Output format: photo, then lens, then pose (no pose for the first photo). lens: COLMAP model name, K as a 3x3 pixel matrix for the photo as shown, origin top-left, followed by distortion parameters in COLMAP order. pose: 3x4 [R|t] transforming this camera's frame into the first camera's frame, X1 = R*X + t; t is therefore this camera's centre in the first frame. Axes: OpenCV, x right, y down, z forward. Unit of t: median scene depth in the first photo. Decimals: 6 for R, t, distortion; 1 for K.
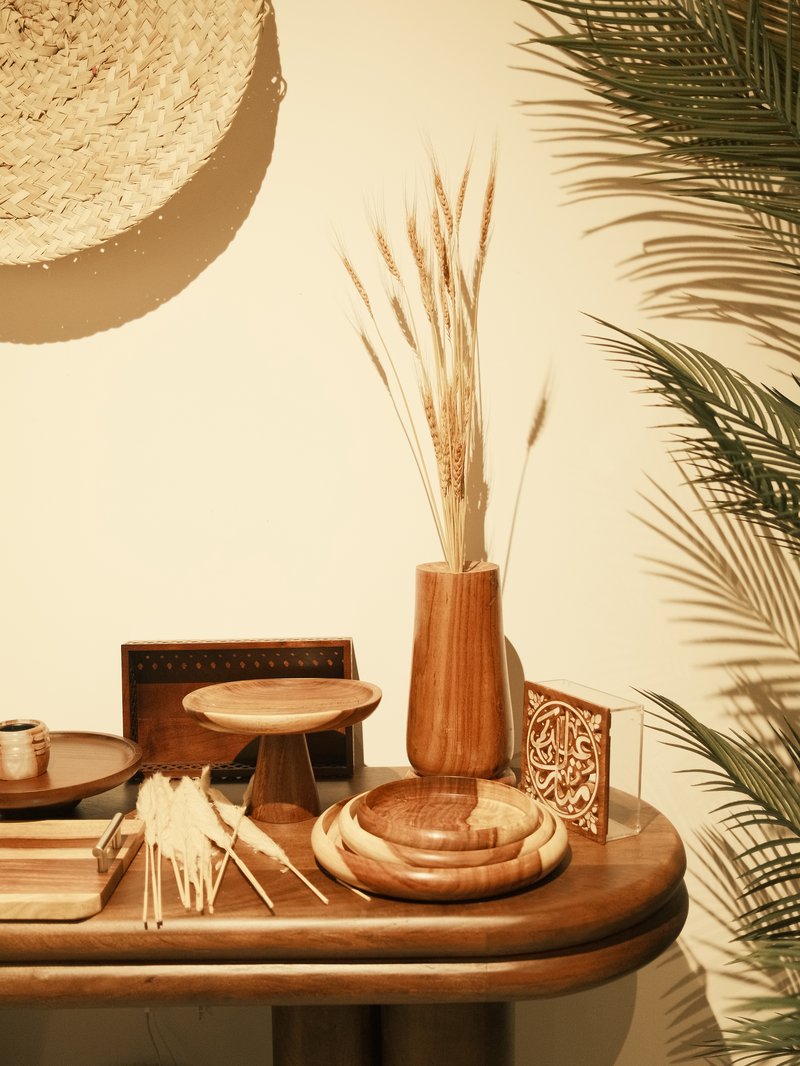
lens RADIAL K [[1260.1, 0, 400.0], [0, 1260.1, 533.0], [0, 0, 1]] dist [-0.042881, 0.186937]
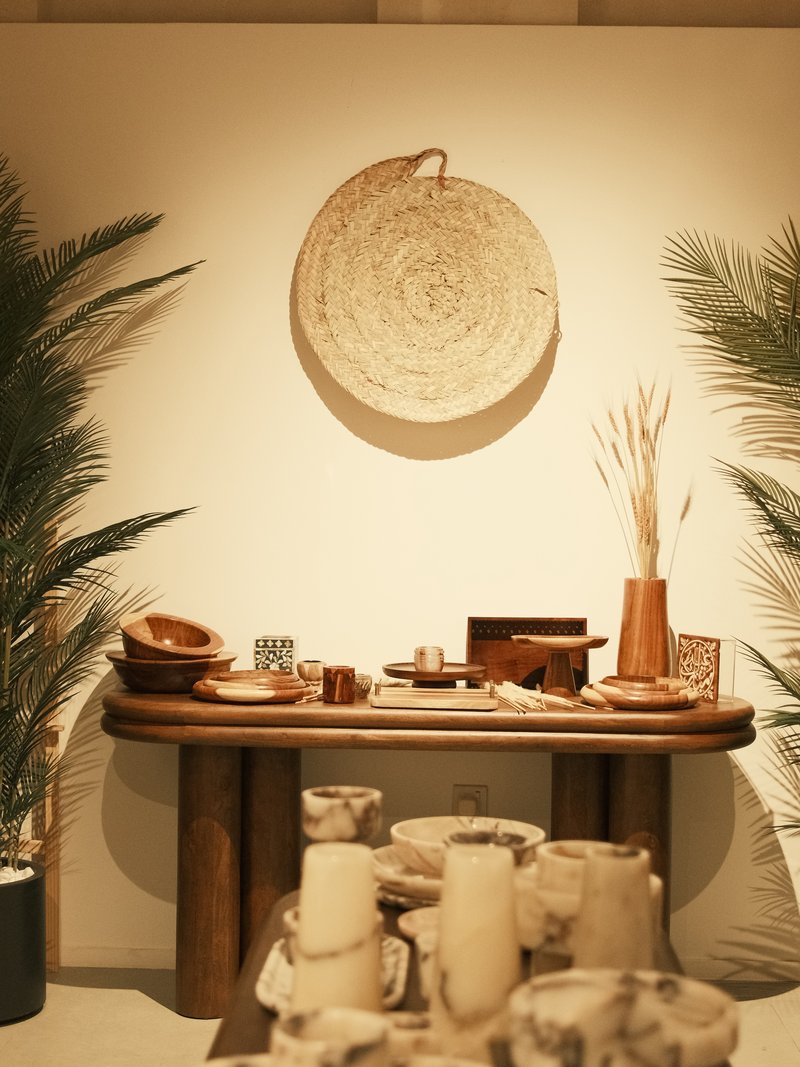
lens RADIAL K [[2483.0, 0, 400.0], [0, 2483.0, 533.5], [0, 0, 1]] dist [0.124730, 0.206897]
pose [[0.999465, 0.028370, 0.016281, -0.414860], [-0.026685, 0.995050, -0.095730, 0.348275], [-0.018916, 0.095244, 0.995274, -2.963316]]
